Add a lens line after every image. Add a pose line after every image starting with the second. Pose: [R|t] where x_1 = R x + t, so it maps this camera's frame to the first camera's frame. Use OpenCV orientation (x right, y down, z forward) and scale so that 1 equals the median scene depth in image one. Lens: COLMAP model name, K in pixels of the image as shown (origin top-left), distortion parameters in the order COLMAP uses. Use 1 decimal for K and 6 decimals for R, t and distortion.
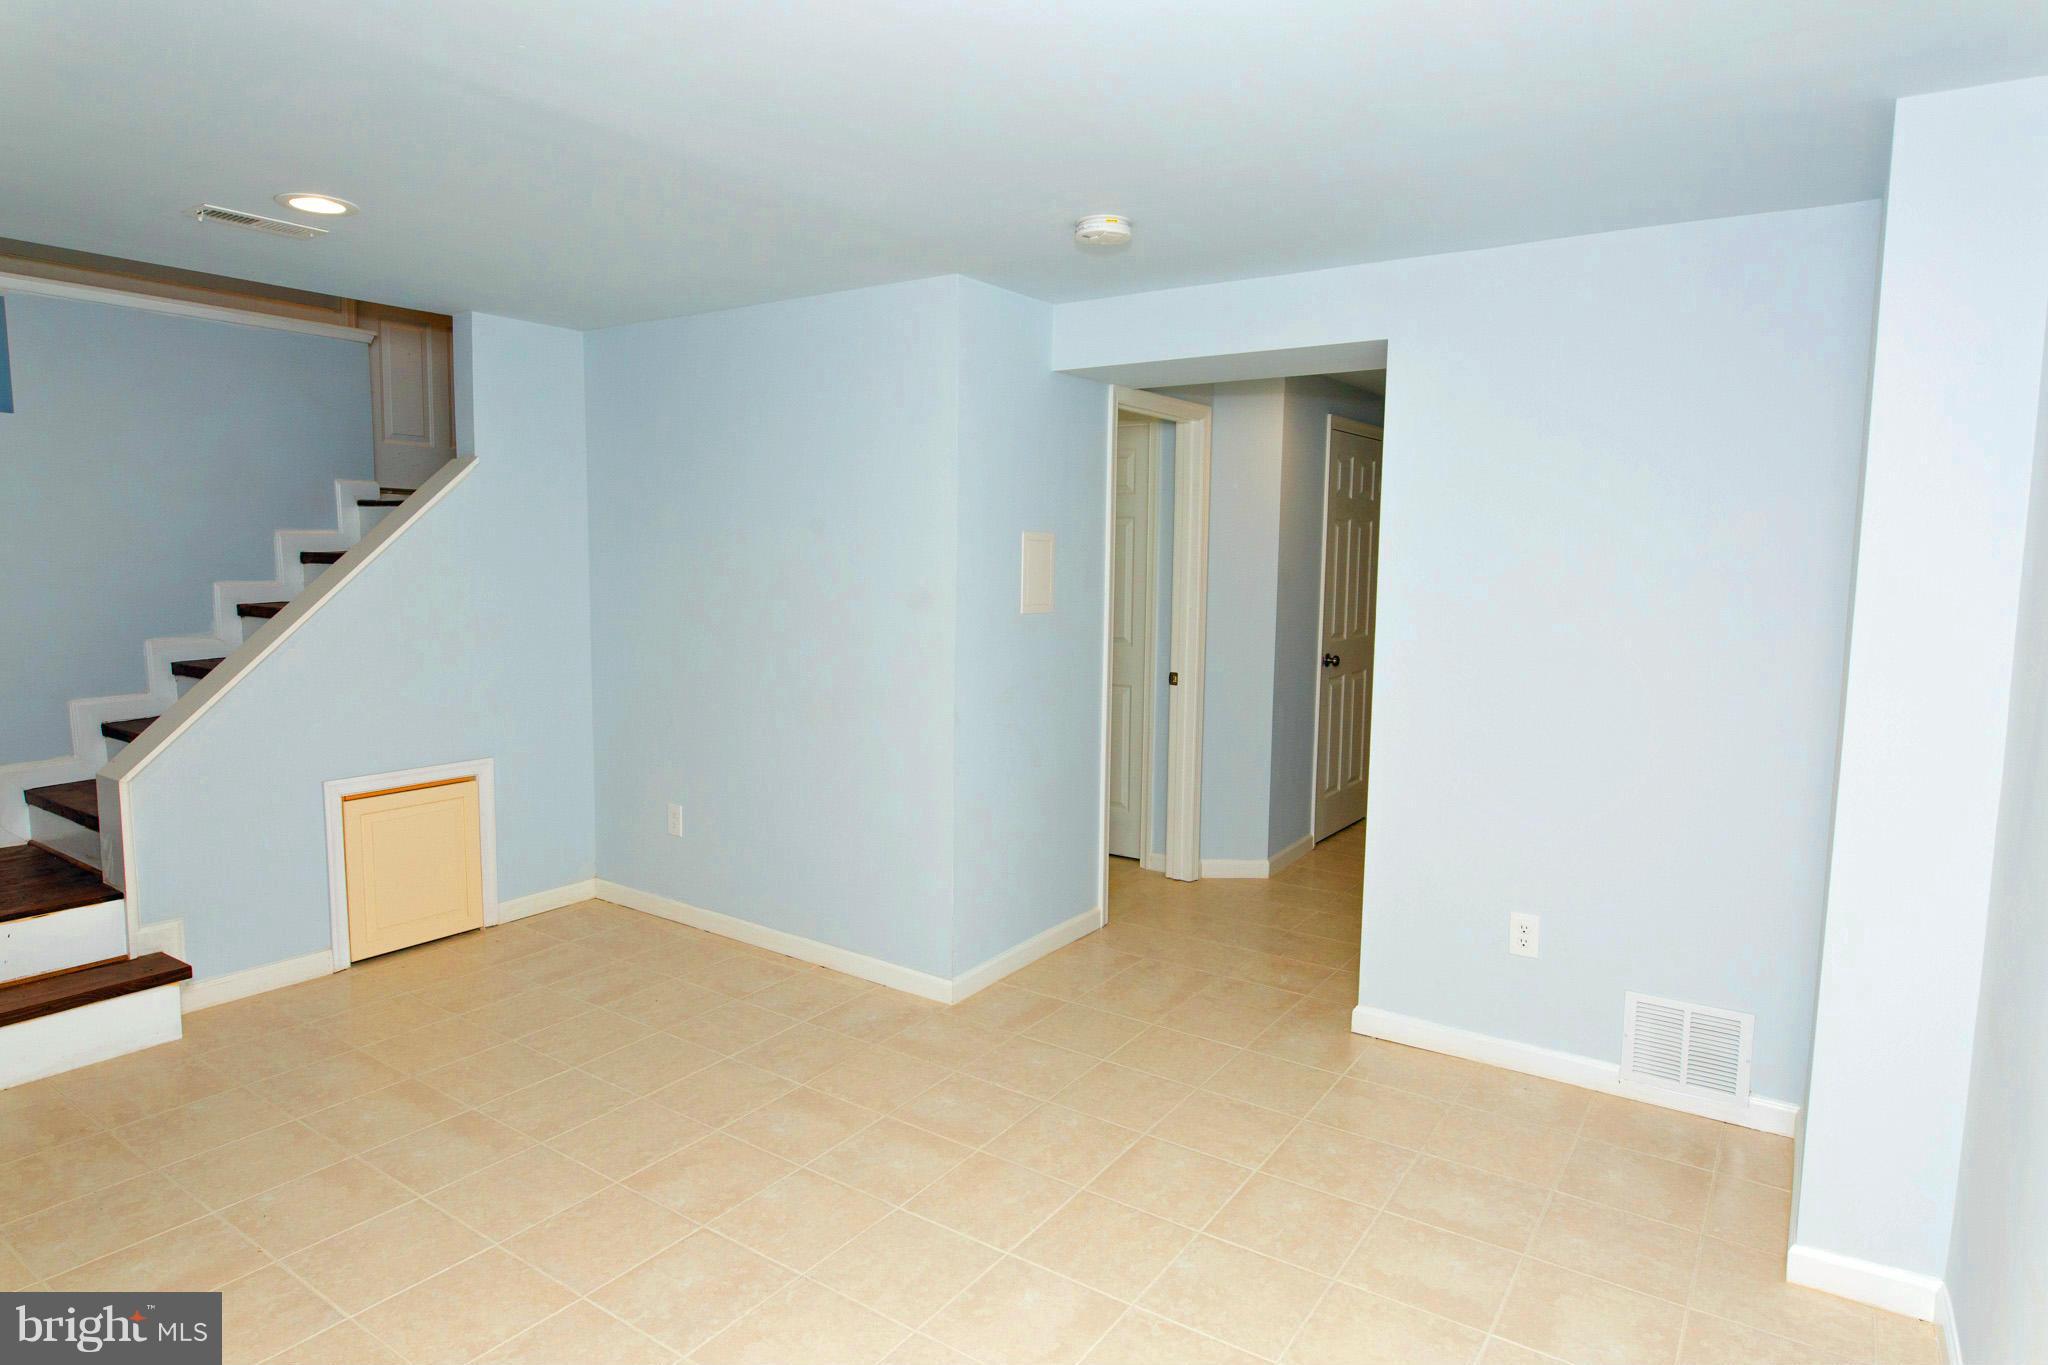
lens RADIAL K [[1165.7, 0, 1024.1], [0, 1165.7, 676.1], [0, 0, 1]] dist [-0.001898, -0.000026]
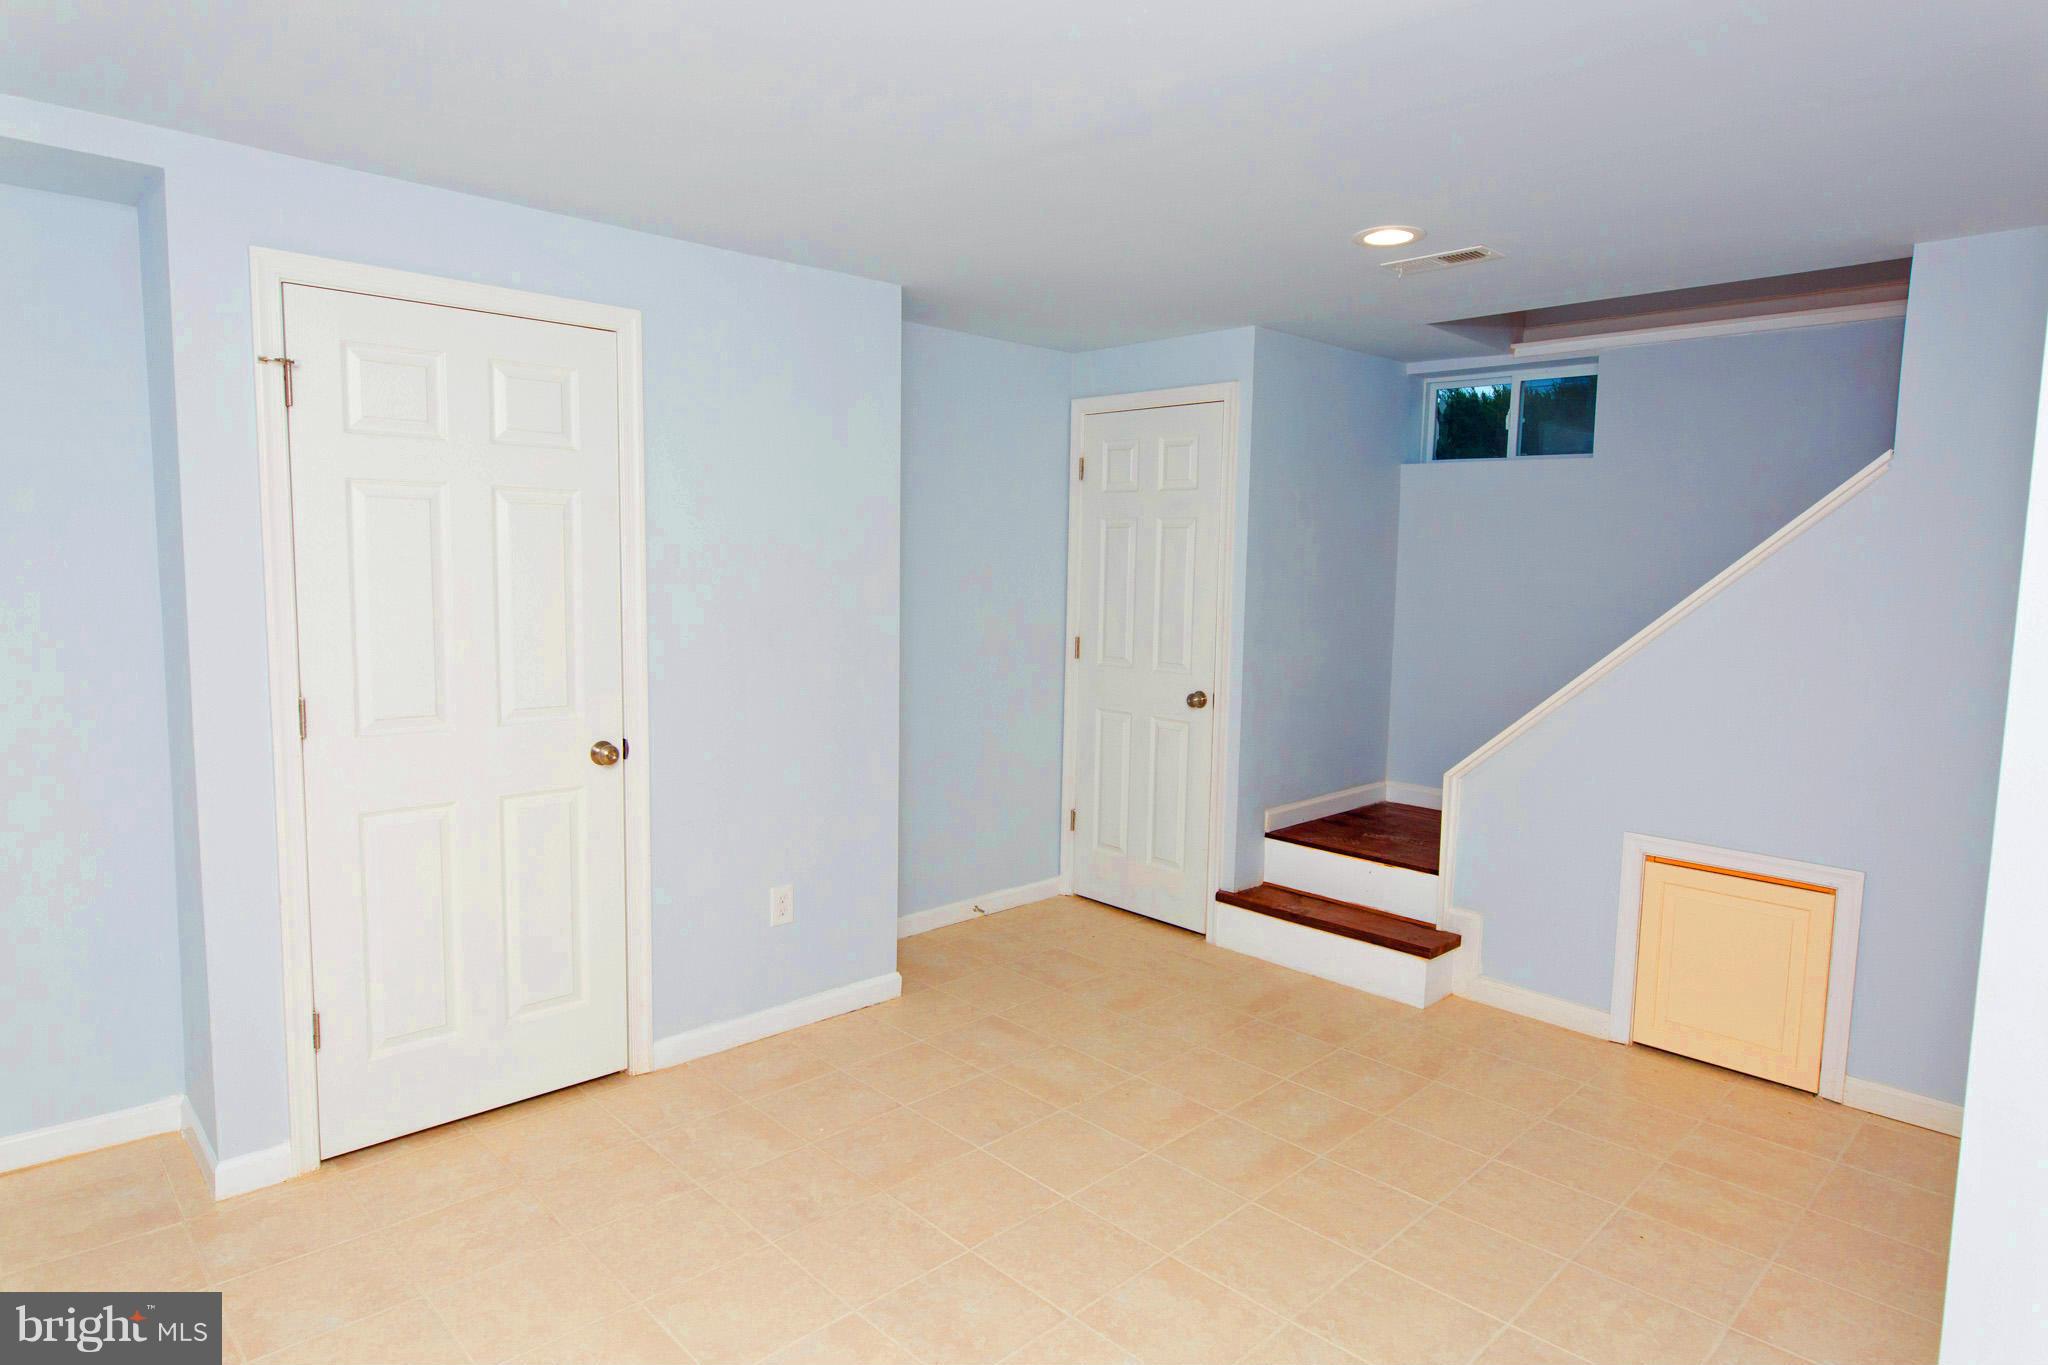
lens RADIAL K [[1165.7, 0, 1024.1], [0, 1165.7, 676.1], [0, 0, 1]] dist [-0.001898, -0.000026]
pose [[-0.198707, 0.084444, -0.976414, 0.421090], [-0.122523, 0.986325, 0.110235, -0.081542], [0.972370, 0.141538, -0.185643, 0.785573]]
